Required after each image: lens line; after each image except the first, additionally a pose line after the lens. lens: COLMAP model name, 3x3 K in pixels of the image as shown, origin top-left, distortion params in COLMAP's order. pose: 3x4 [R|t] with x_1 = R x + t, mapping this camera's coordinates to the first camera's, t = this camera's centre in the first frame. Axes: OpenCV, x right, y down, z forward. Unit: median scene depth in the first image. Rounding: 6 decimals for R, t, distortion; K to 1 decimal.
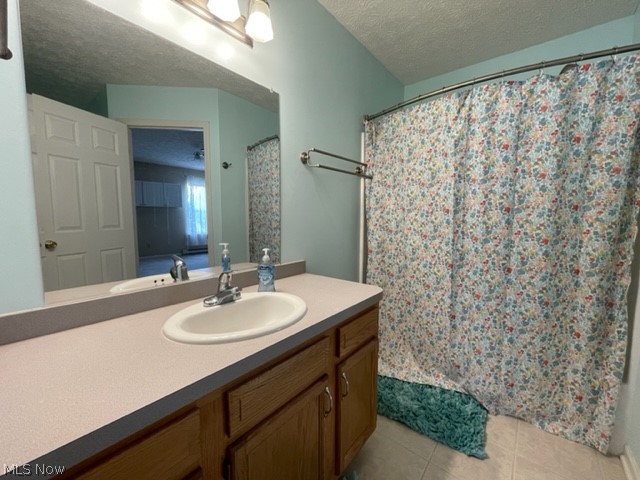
lens RADIAL K [[272.0, 0, 320.0], [0, 272.0, 240.0], [0, 0, 1]] dist [0.000433, 0.000063]
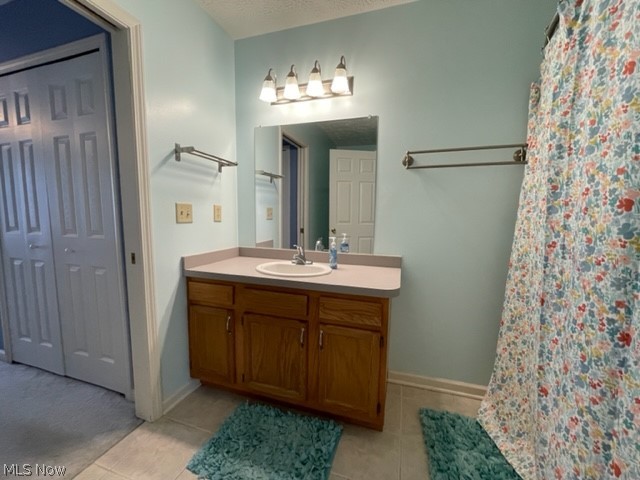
lens RADIAL K [[259.9, 0, 320.0], [0, 259.9, 240.0], [0, 0, 1]] dist [0.000764, 0.000196]
pose [[0.377051, 0.097257, -0.921072, 0.842680], [-0.099157, 0.992995, 0.064260, -0.027356], [0.920870, 0.067101, 0.384053, 0.341965]]
